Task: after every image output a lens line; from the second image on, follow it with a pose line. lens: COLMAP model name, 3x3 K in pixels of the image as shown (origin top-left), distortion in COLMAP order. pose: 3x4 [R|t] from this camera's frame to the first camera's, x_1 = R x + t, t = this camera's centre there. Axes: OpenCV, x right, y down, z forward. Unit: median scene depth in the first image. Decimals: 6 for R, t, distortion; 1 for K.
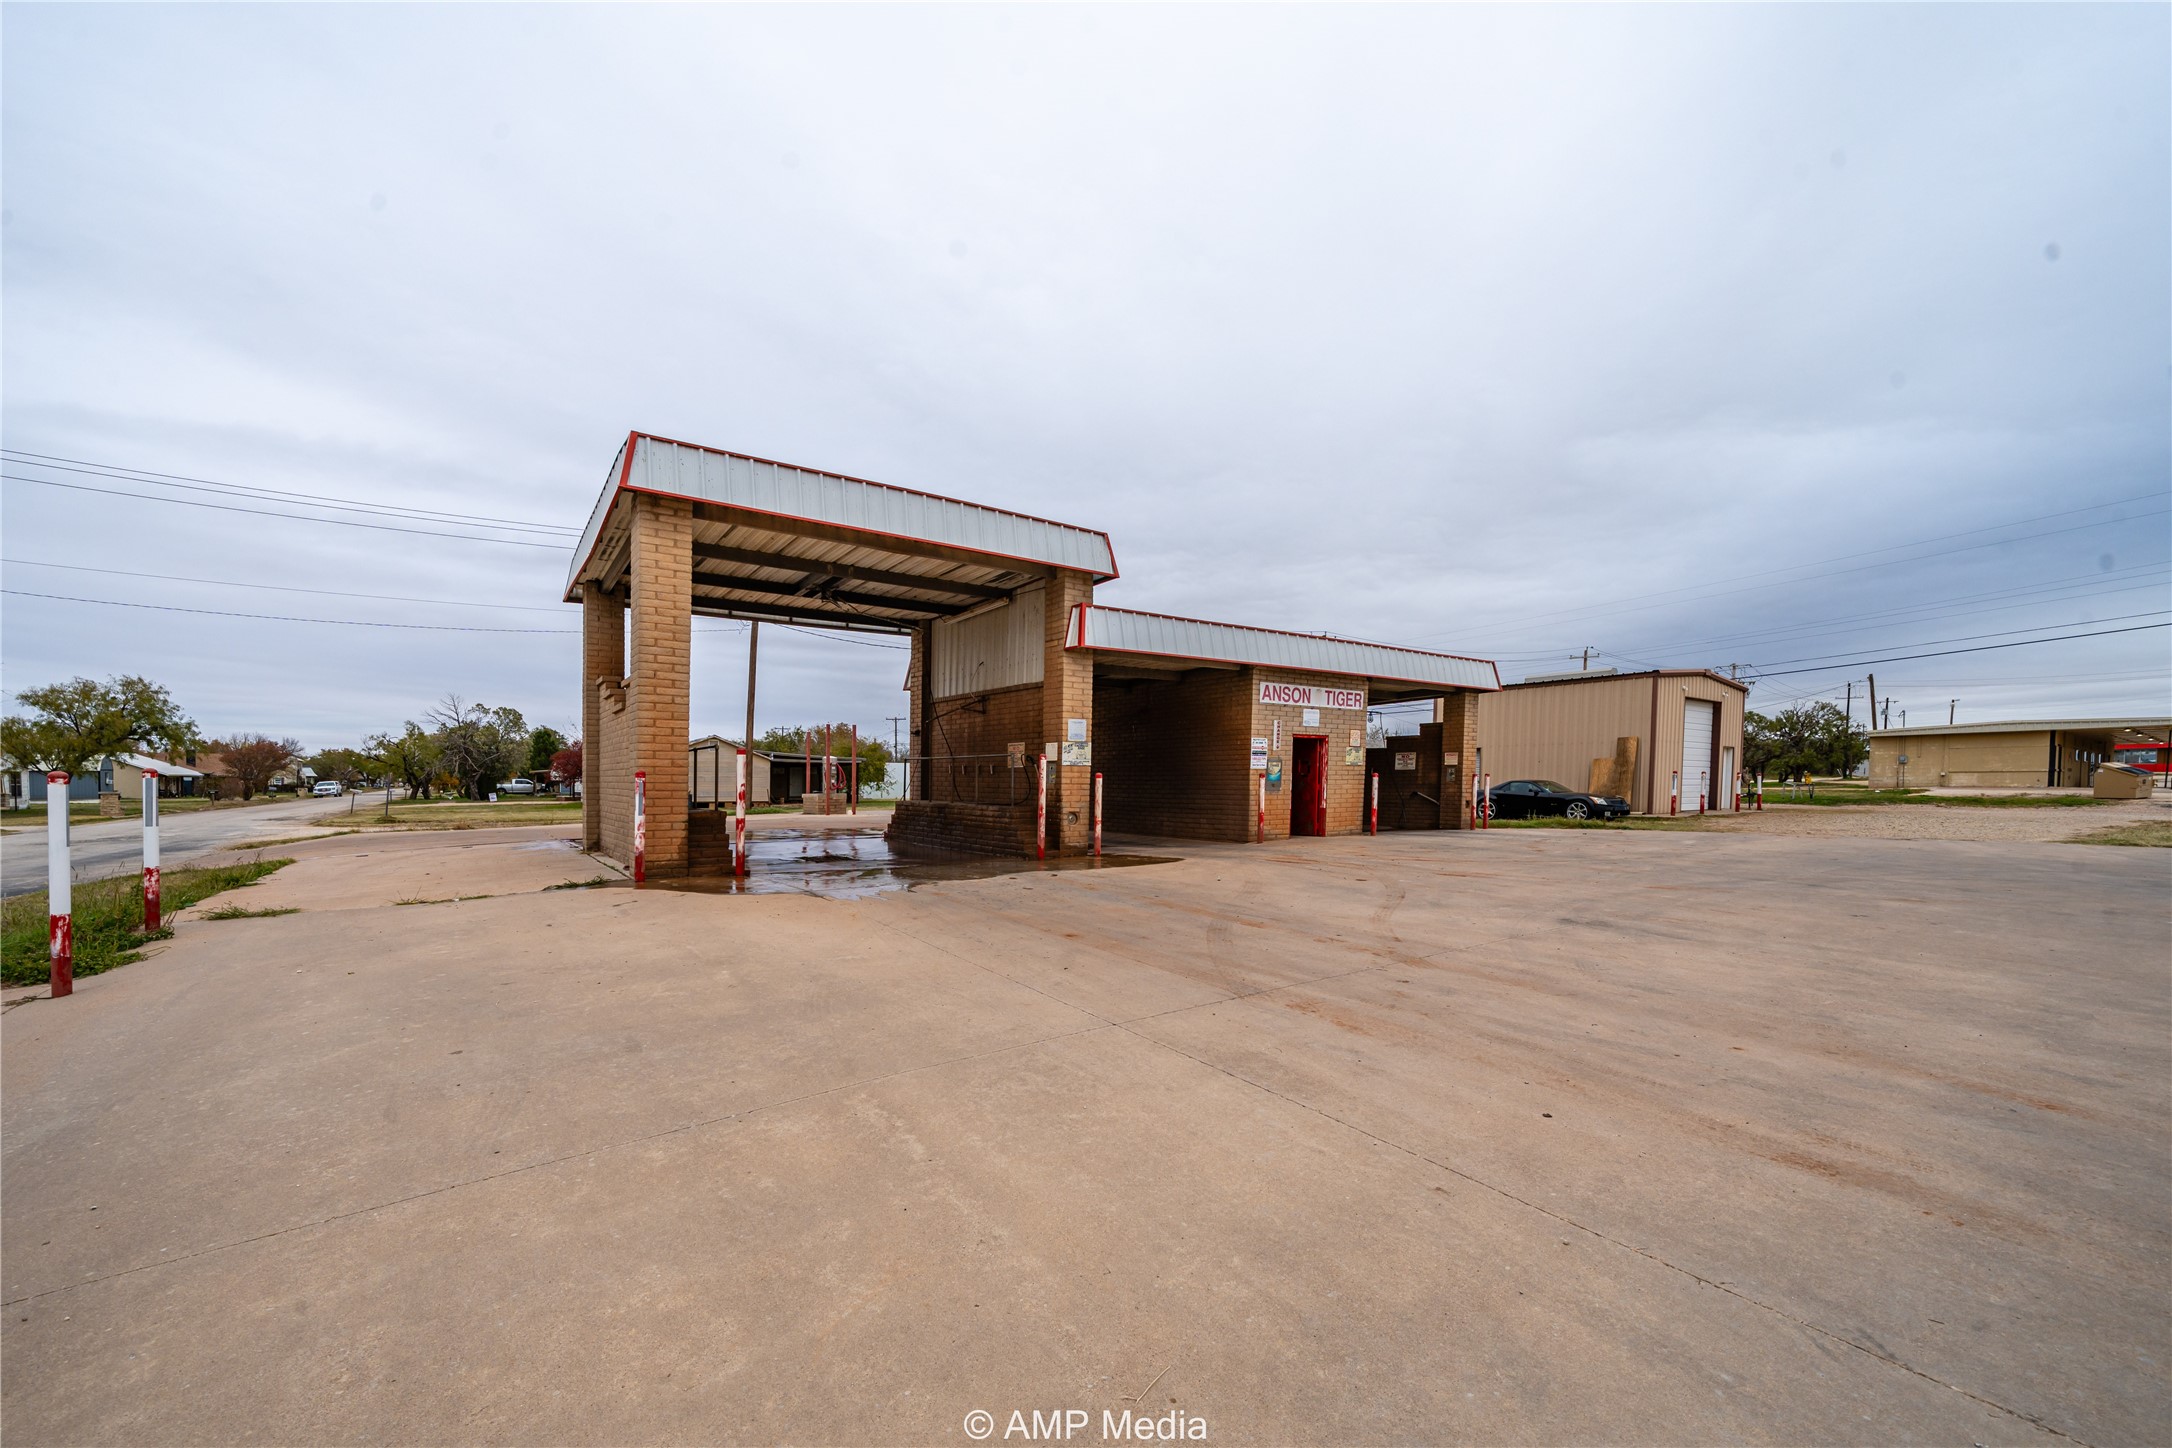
lens RADIAL K [[848.4, 0, 1071.2], [0, 848.4, 815.5], [0, 0, 1]] dist [-0.001820, -0.000049]
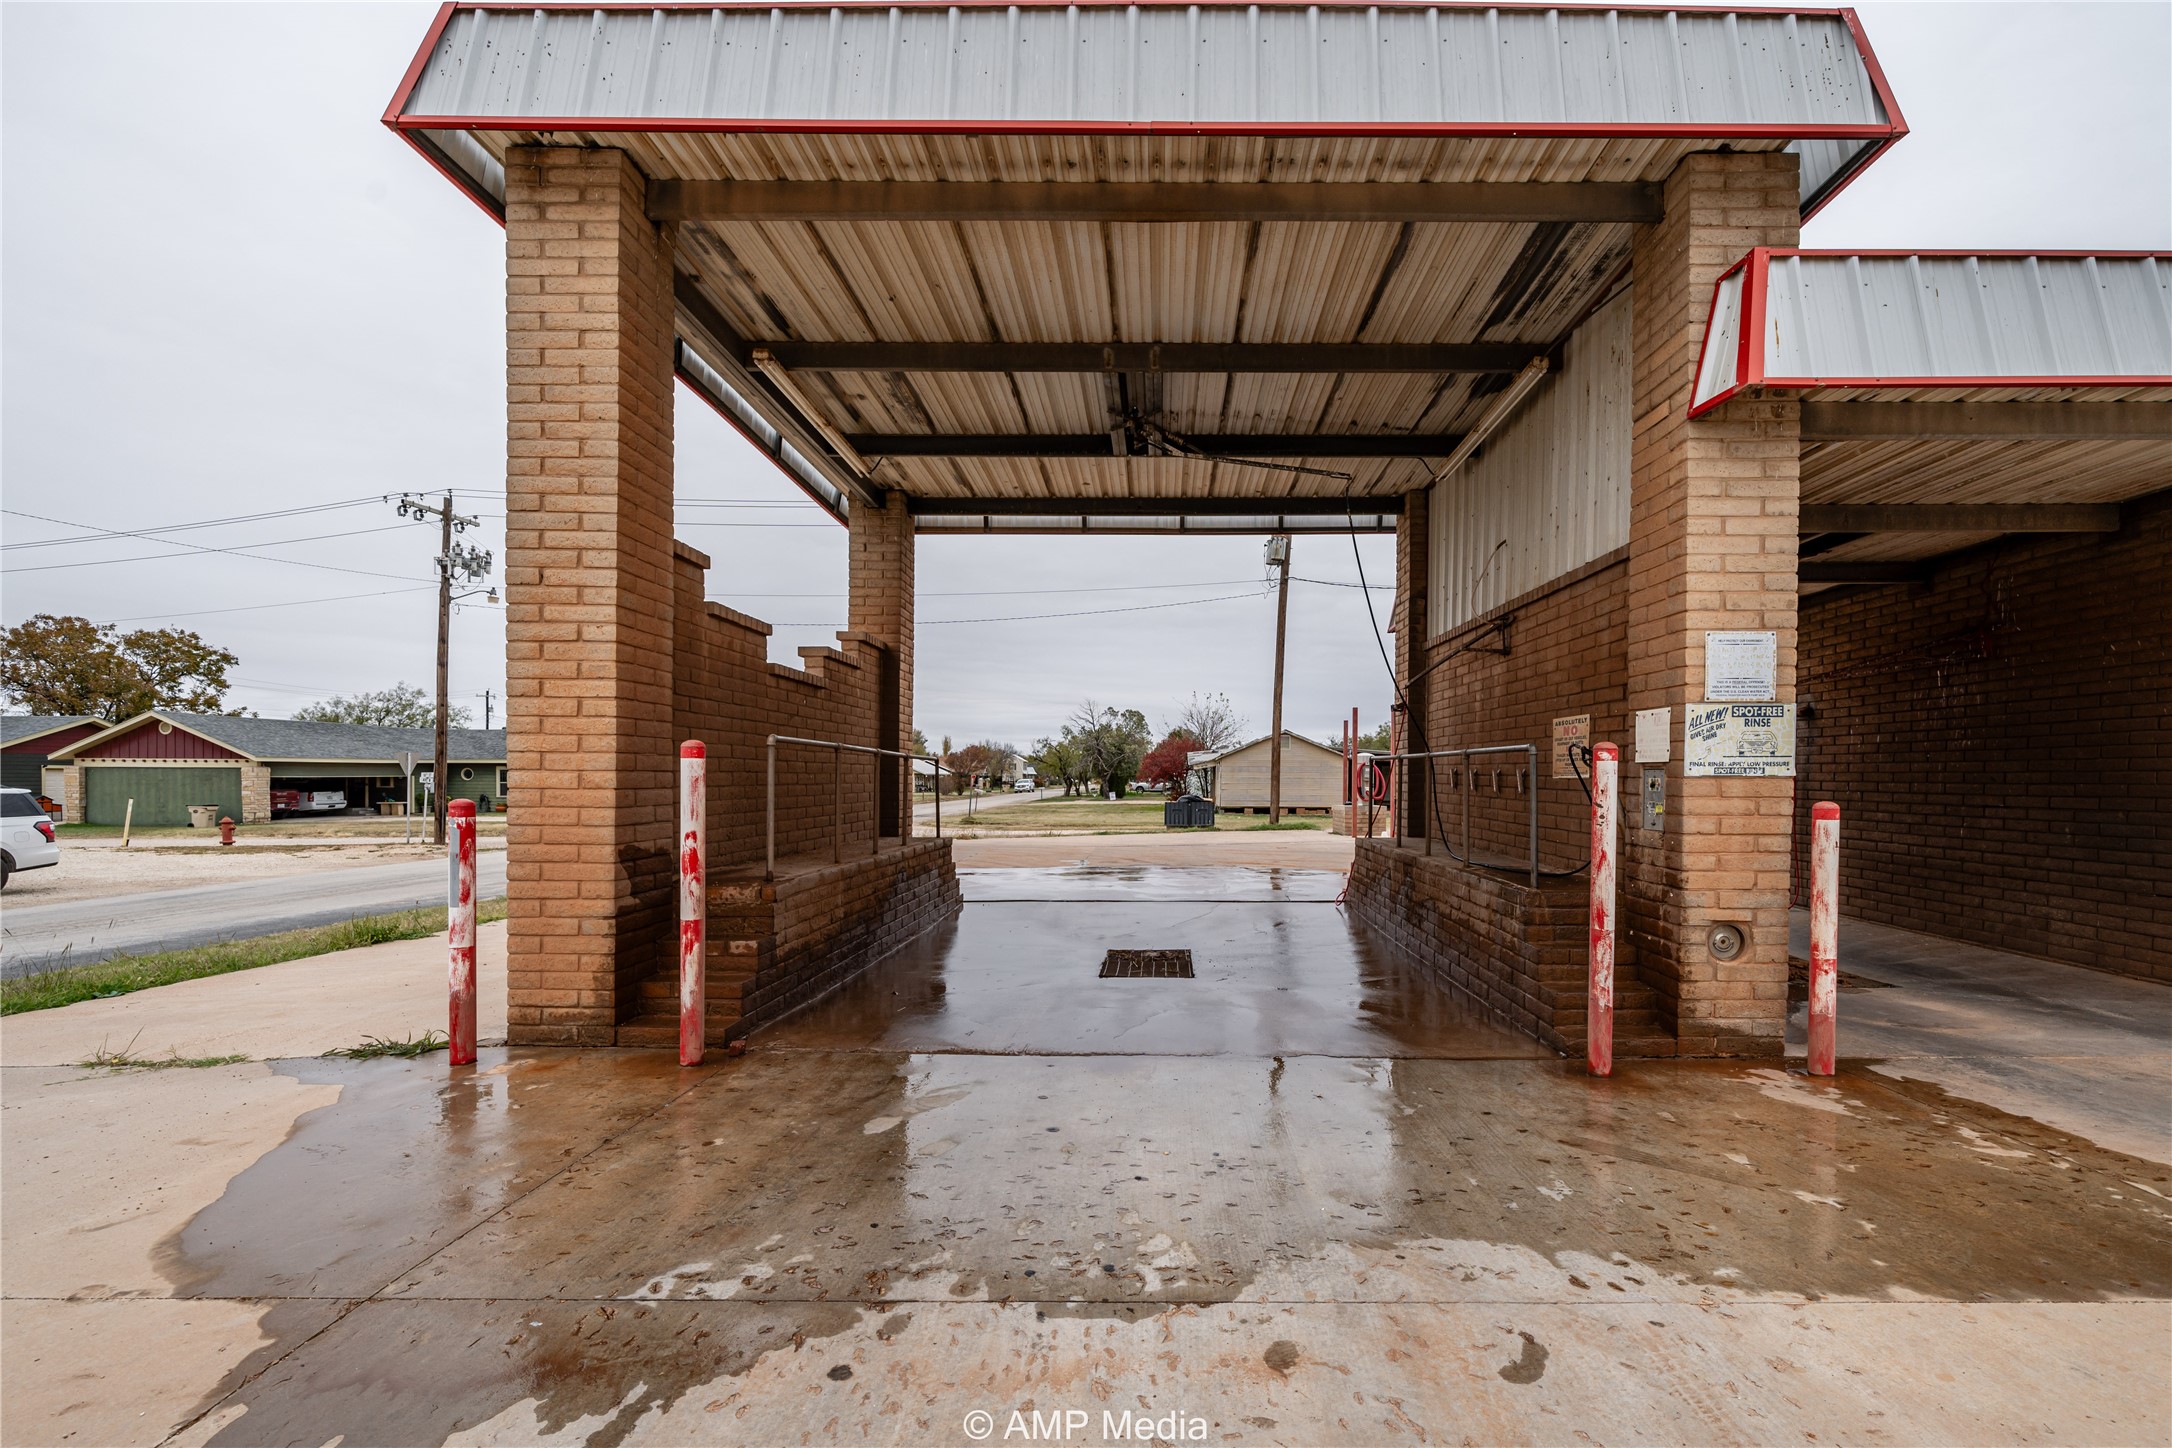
lens RADIAL K [[942.4, 0, 1126.9], [0, 942.4, 770.1], [0, 0, 1]] dist [0.000944, -0.001867]
pose [[0.816905, -0.003725, -0.576760, 0.019560], [-0.026166, 0.998710, -0.043511, -0.034478], [0.576178, 0.050635, 0.815754, 0.498119]]
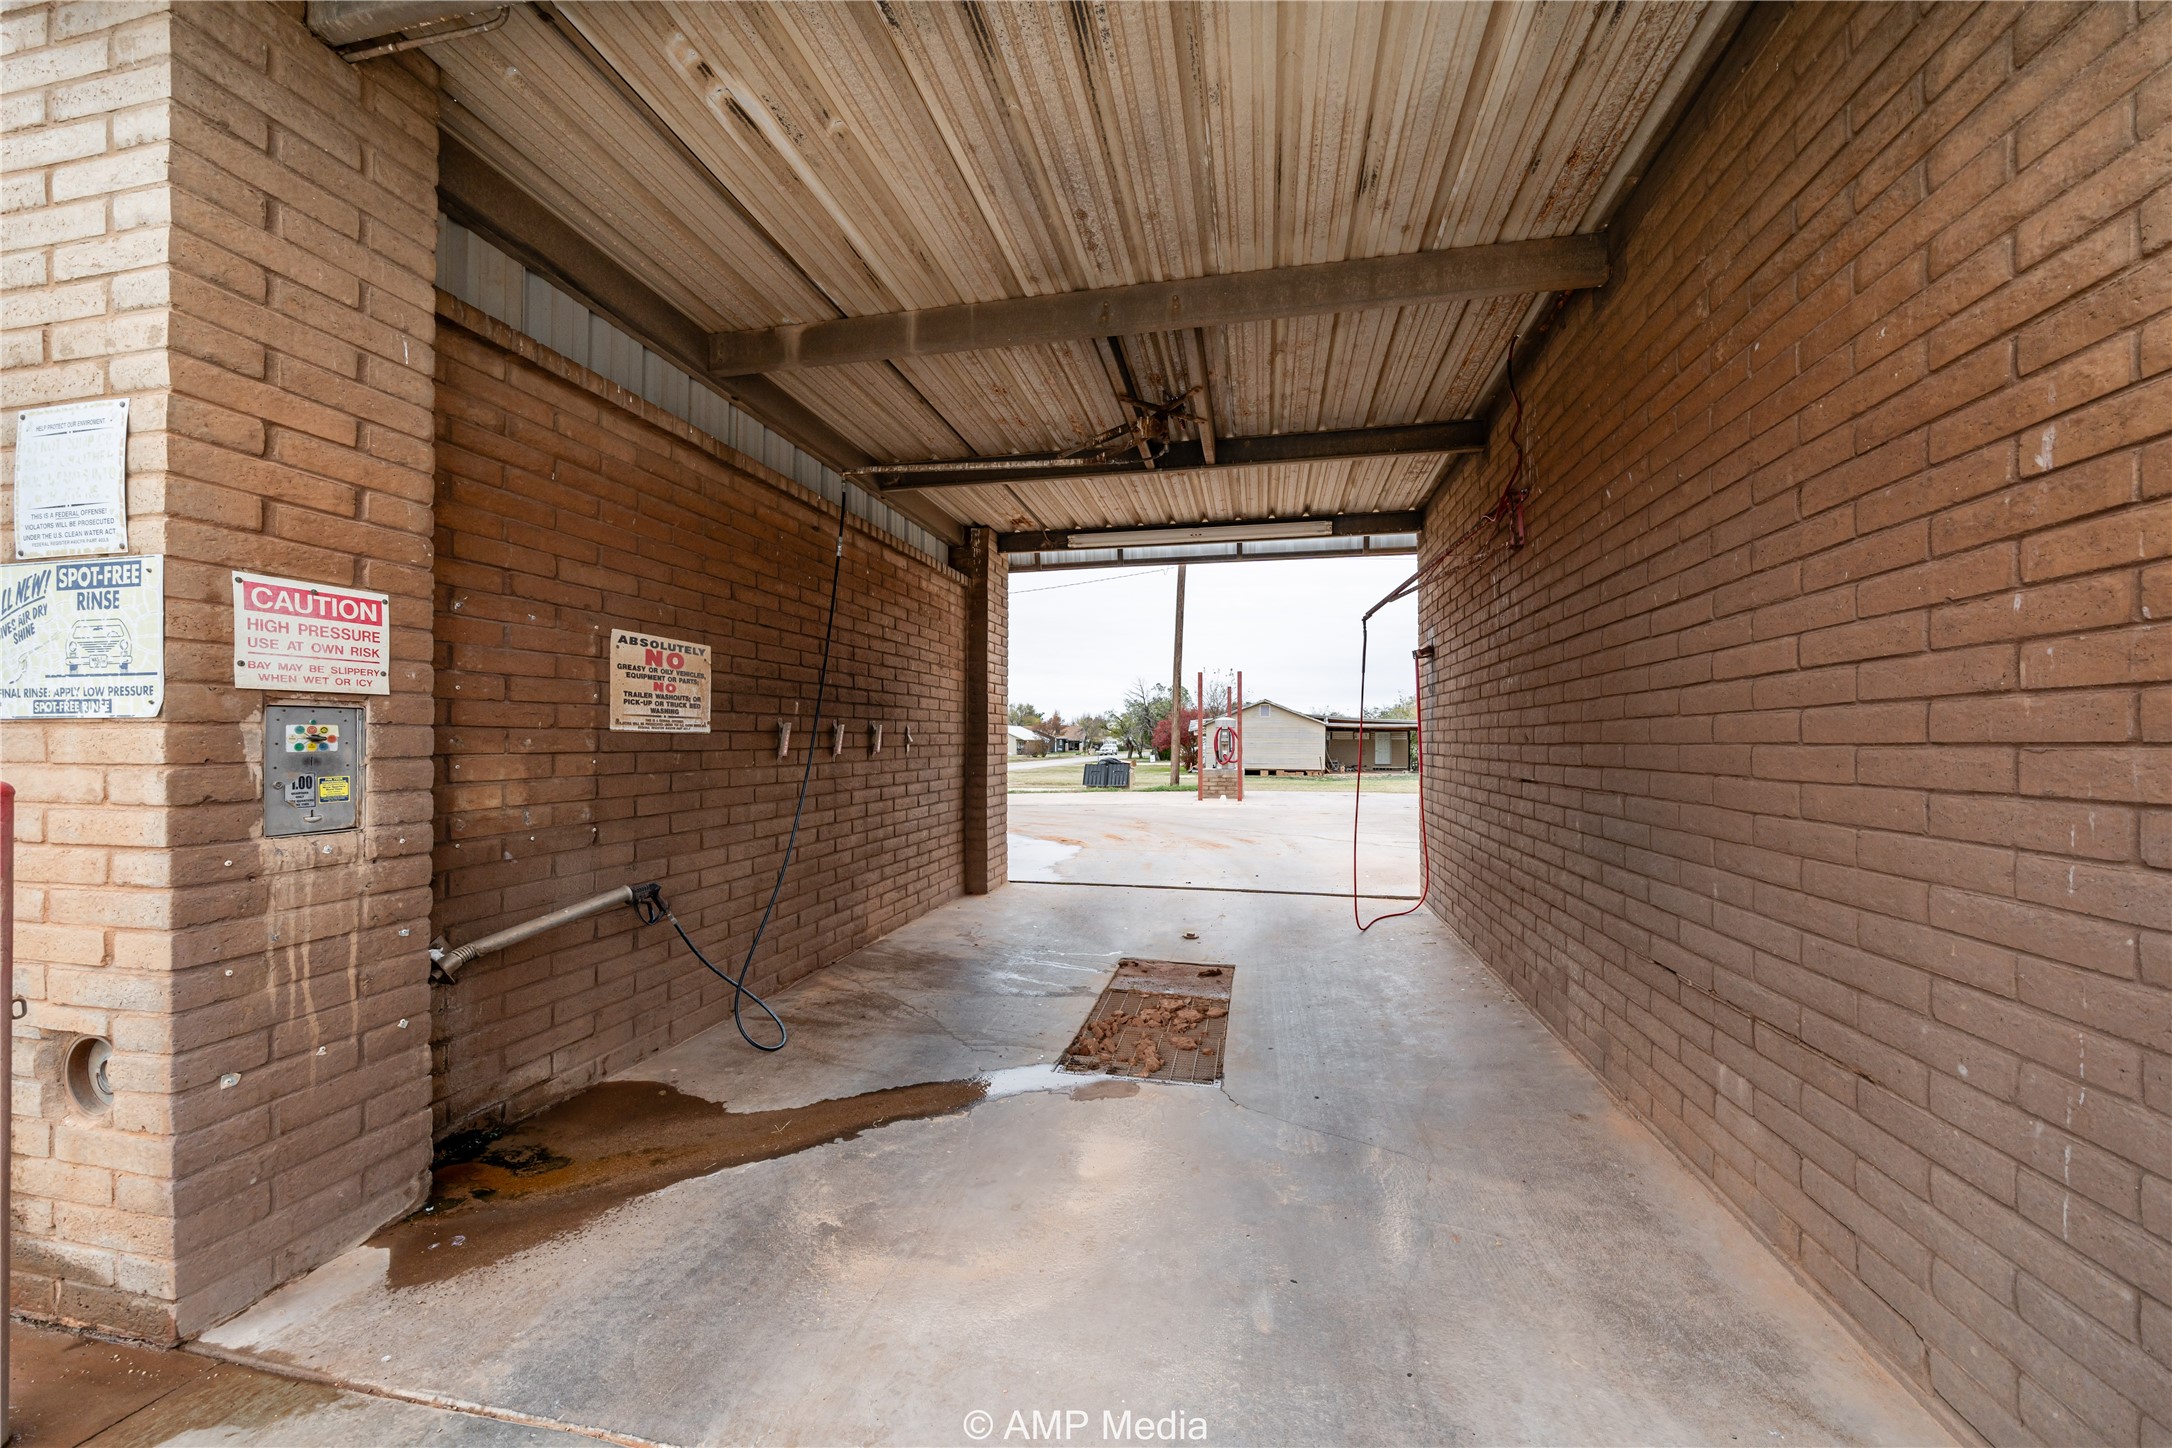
lens RADIAL K [[747.9, 0, 1067.2], [0, 747.9, 724.8], [0, 0, 1]] dist [-0.001653, 0.000008]
pose [[0.674399, -0.016534, -0.738182, 0.185446], [-0.033926, 0.997999, -0.053348, -0.049132], [0.737588, 0.061022, 0.672488, 0.891819]]
